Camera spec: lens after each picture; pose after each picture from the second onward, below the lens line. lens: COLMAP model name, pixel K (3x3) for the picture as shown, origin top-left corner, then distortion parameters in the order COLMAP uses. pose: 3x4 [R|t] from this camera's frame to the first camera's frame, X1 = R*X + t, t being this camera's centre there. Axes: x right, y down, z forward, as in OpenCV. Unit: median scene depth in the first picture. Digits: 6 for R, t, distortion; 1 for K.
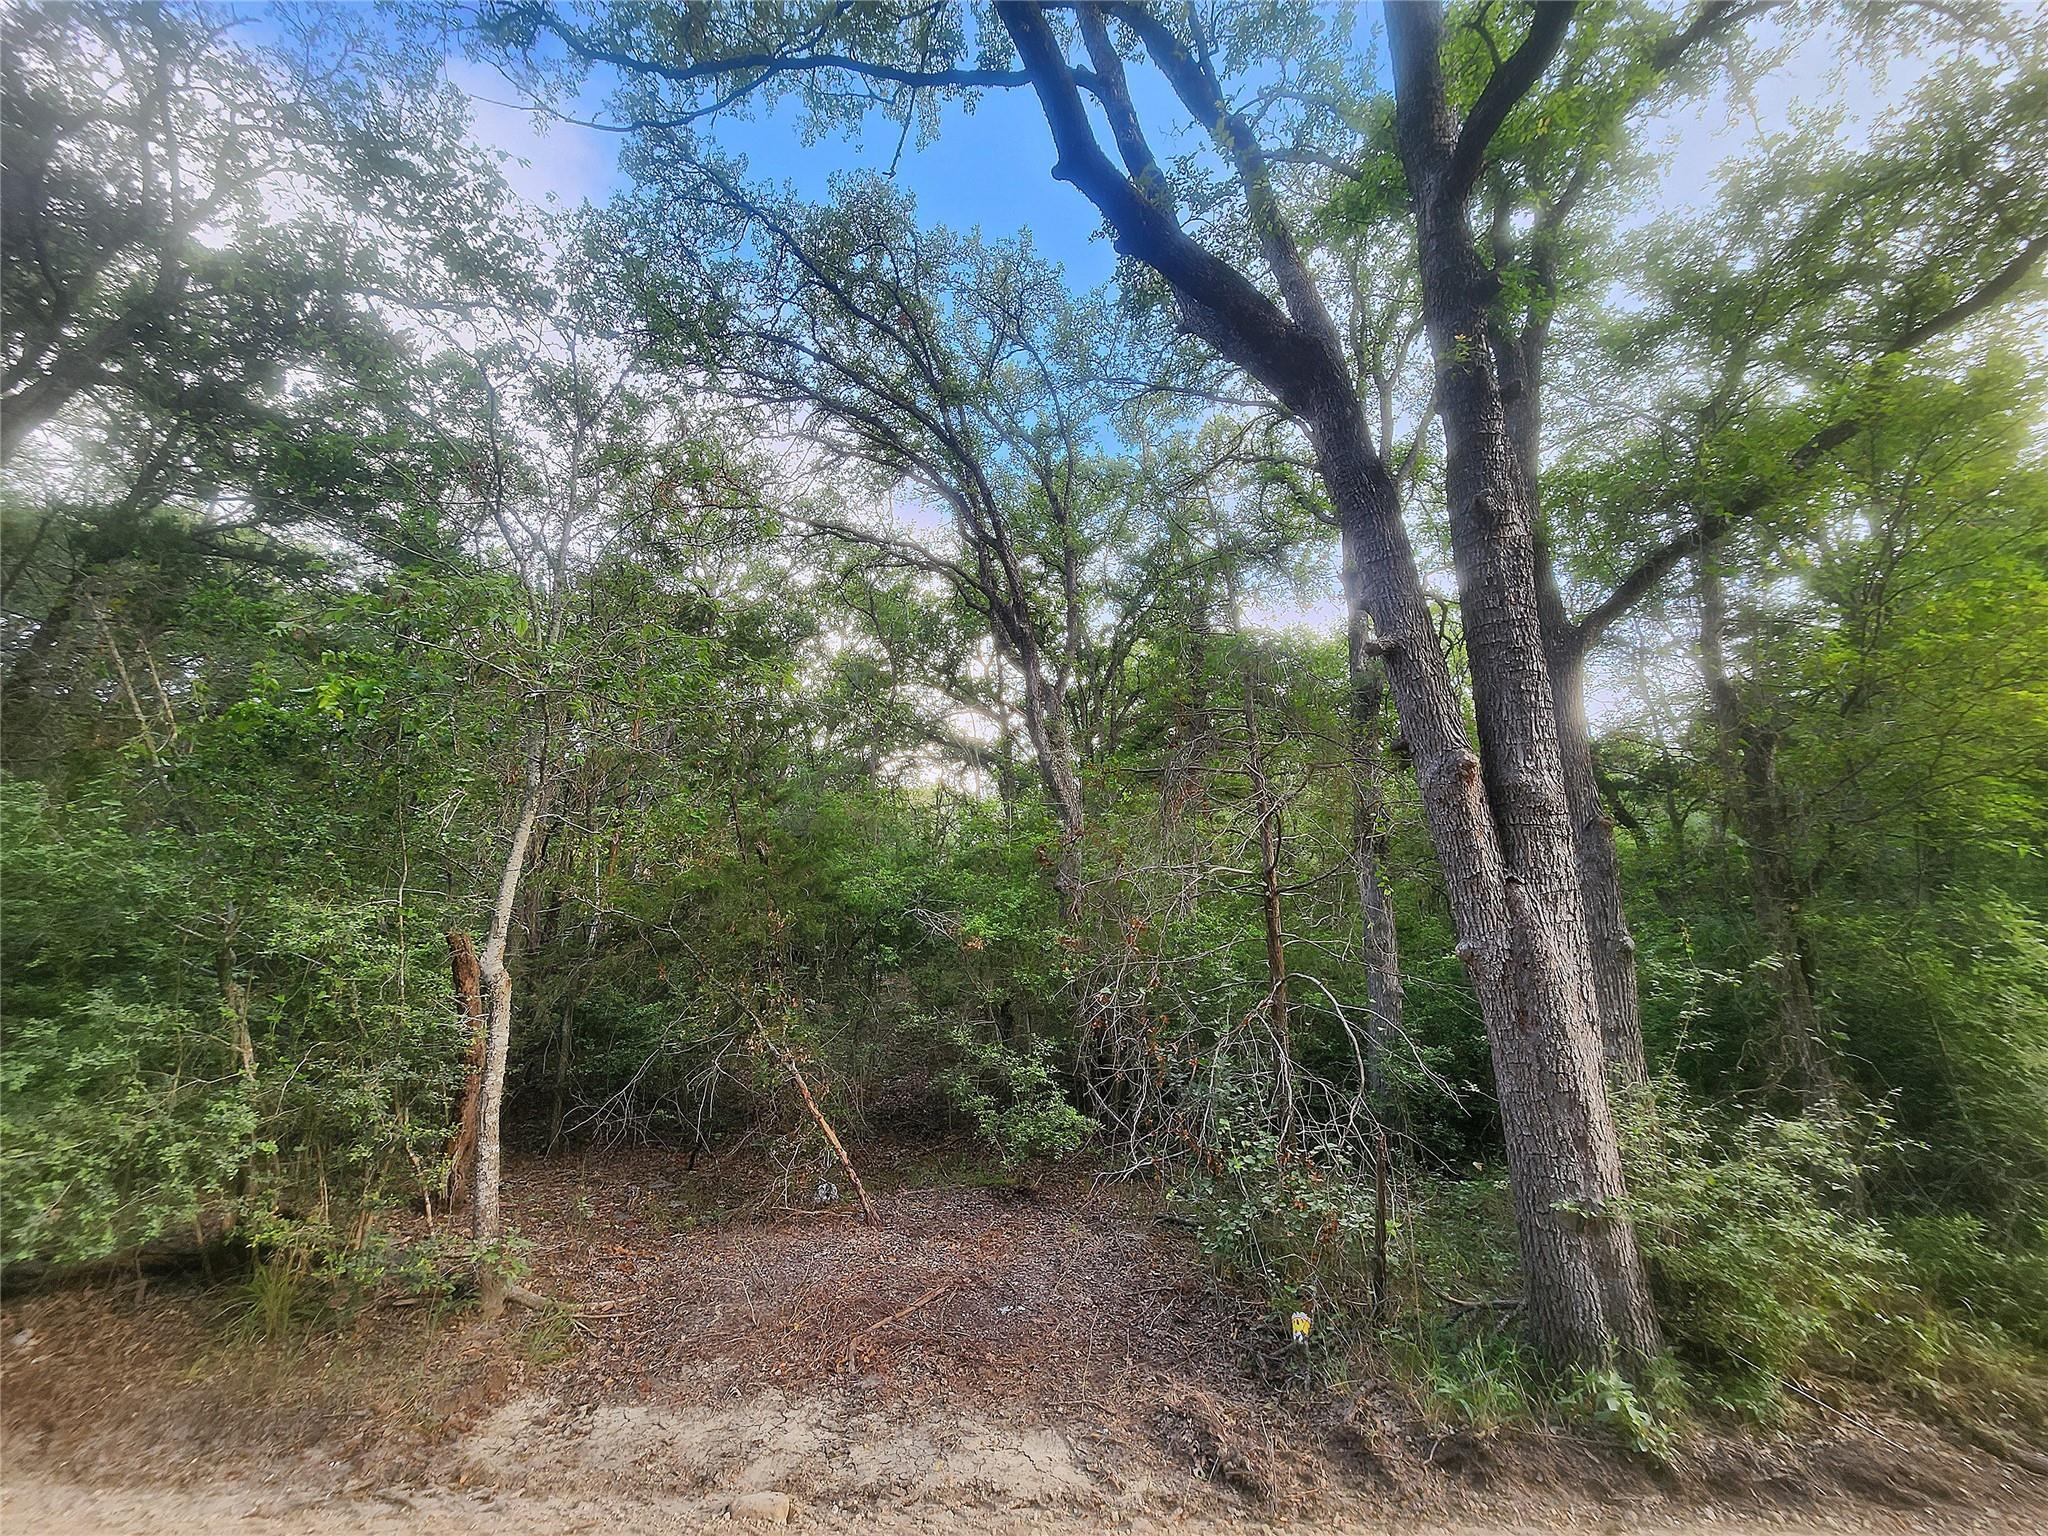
lens RADIAL K [[834.6, 0, 1020.2], [0, 834.6, 769.9], [0, 0, 1]] dist [-0.002180, 0.001291]
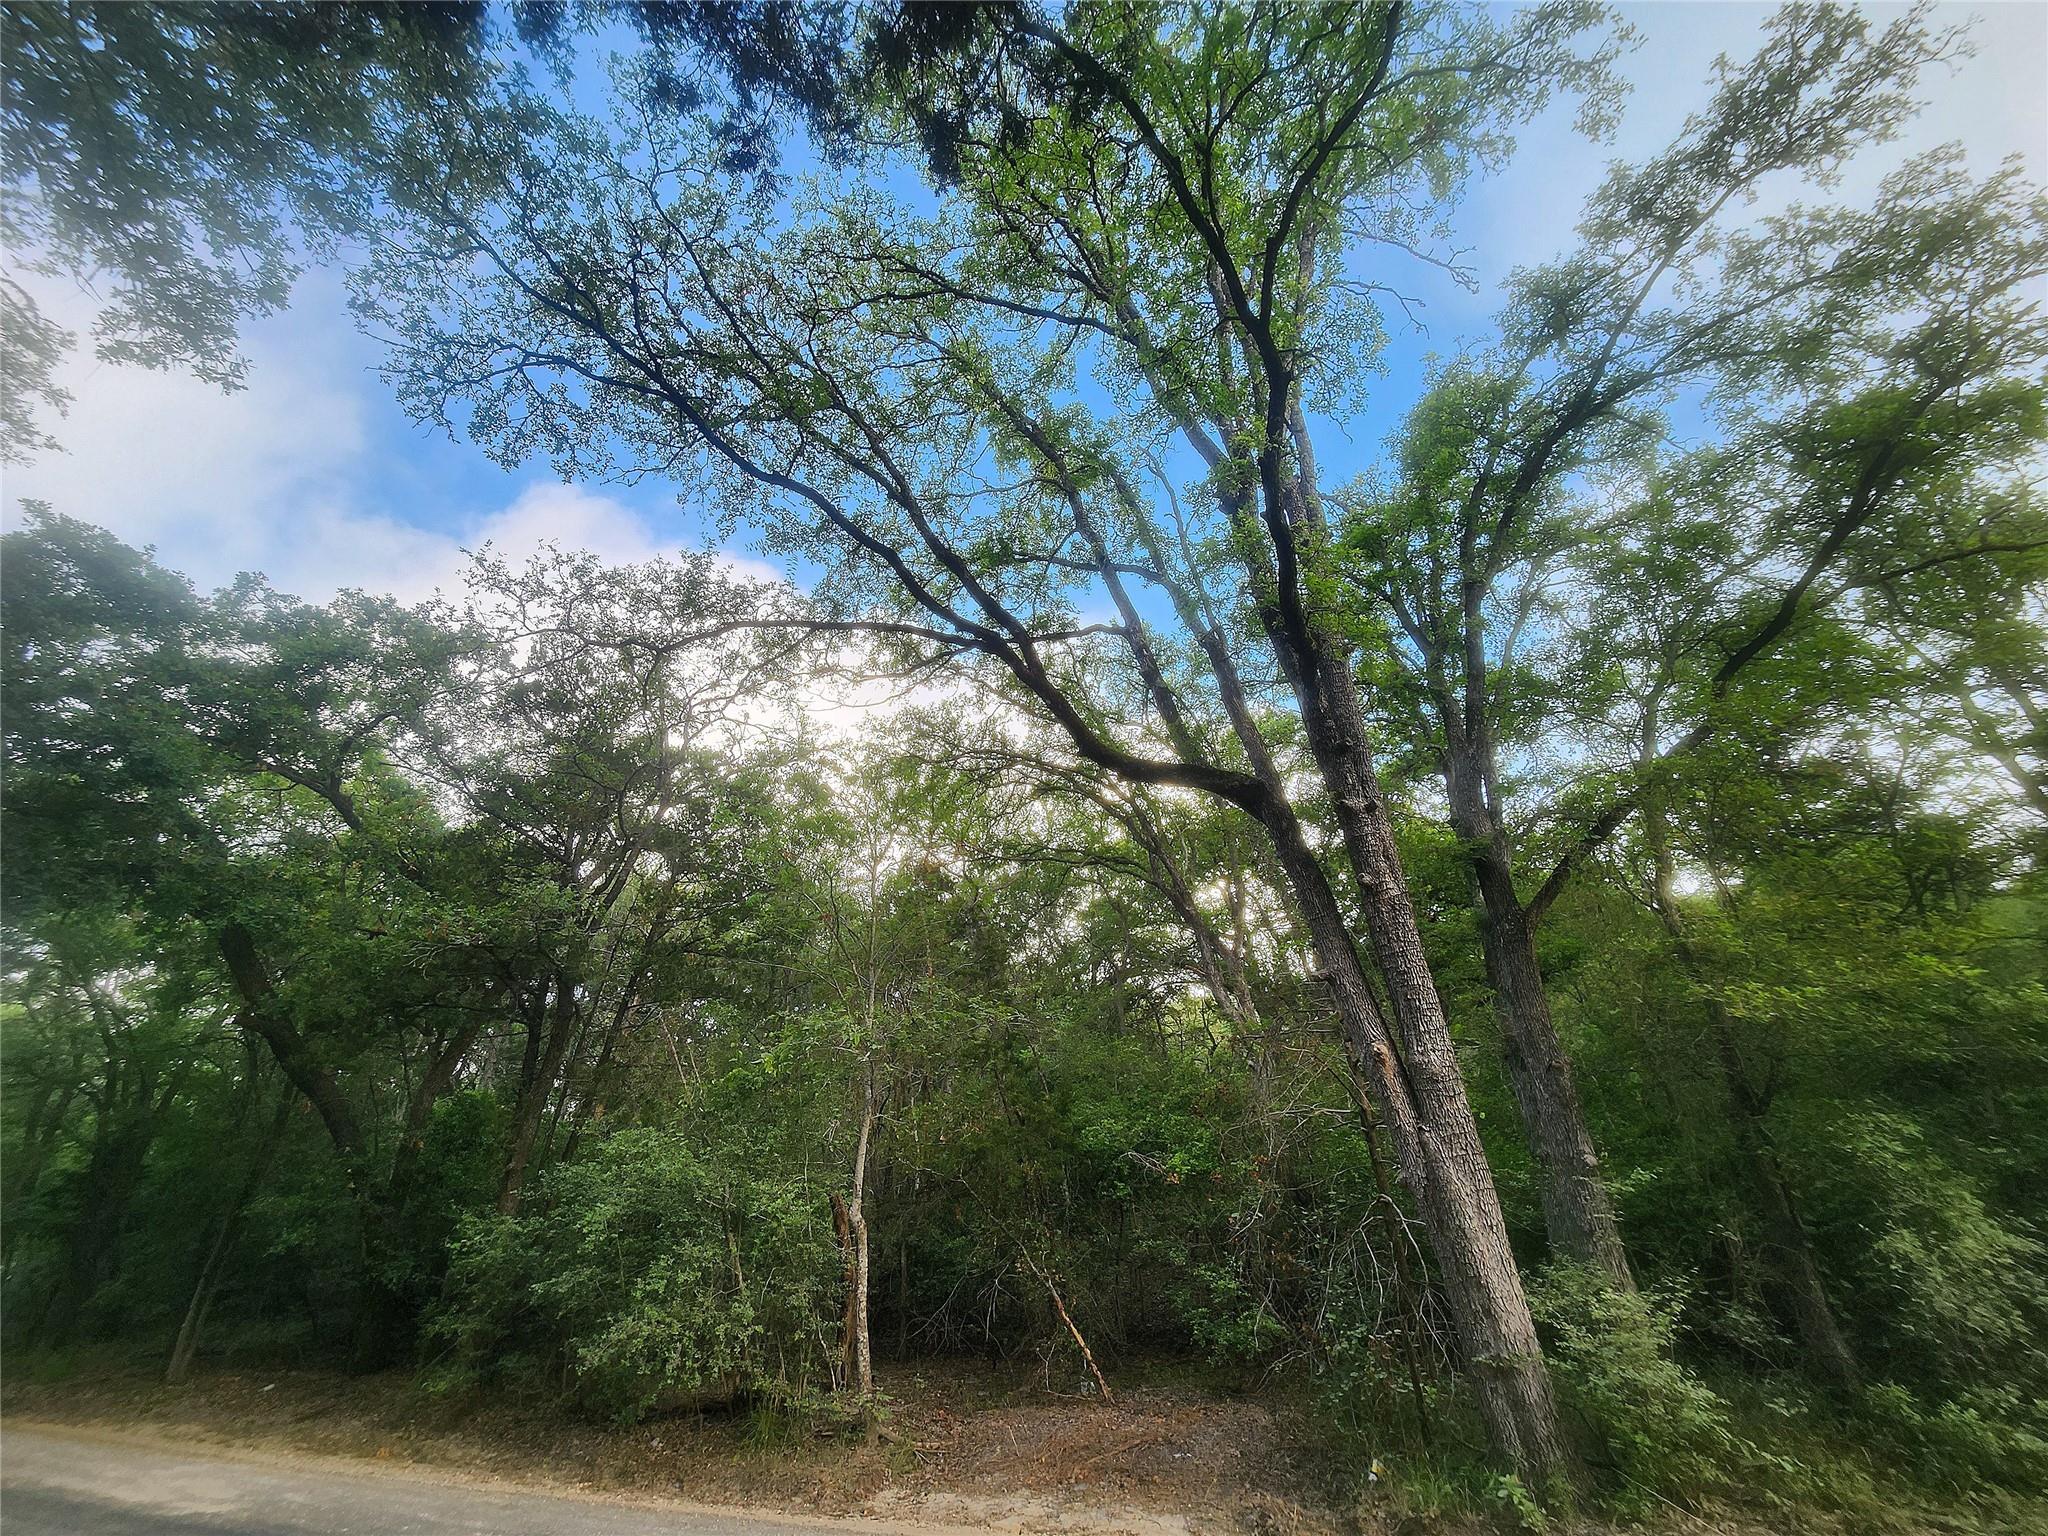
lens RADIAL K [[834.6, 0, 1024.7], [0, 834.6, 773.4], [0, 0, 1]] dist [-0.002180, 0.001291]
pose [[0.931746, -0.203698, -0.300593, 0.371604], [0.129447, 0.959775, -0.249148, -0.157675], [0.339252, 0.193232, 0.920635, -0.604384]]
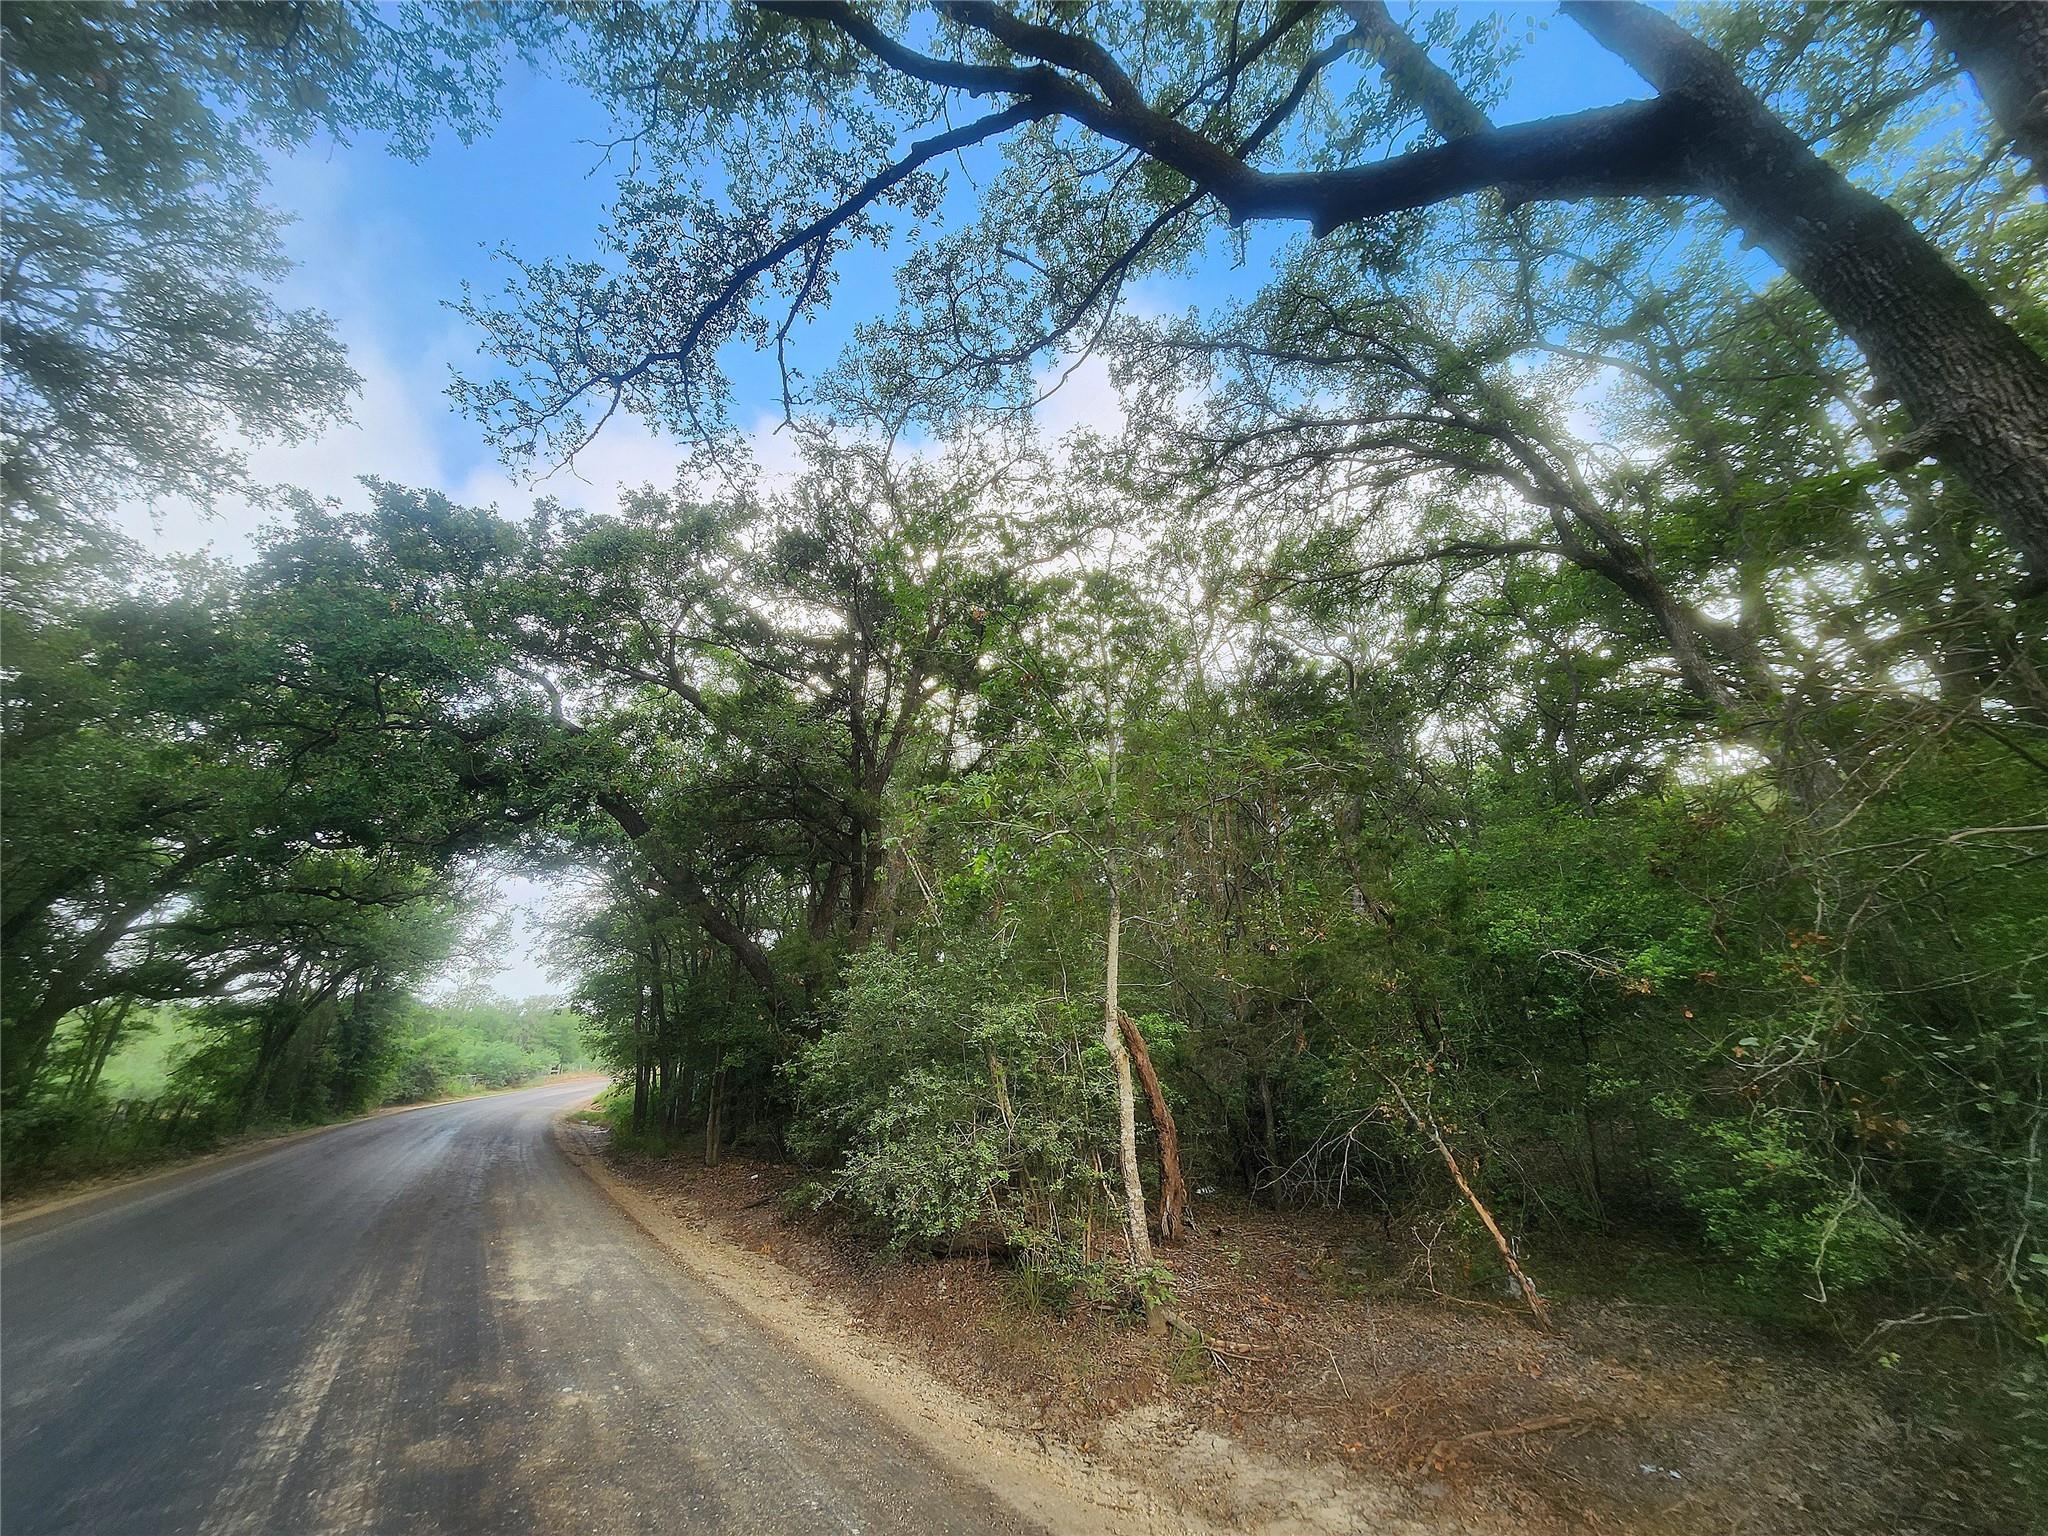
lens RADIAL K [[834.6, 0, 1031.3], [0, 834.6, 776.8], [0, 0, 1]] dist [-0.002180, 0.001291]
pose [[0.617497, -0.276291, -0.736451, 0.331839], [0.226468, 0.959081, -0.169927, 0.031673], [0.753266, -0.061853, 0.654801, 0.092992]]
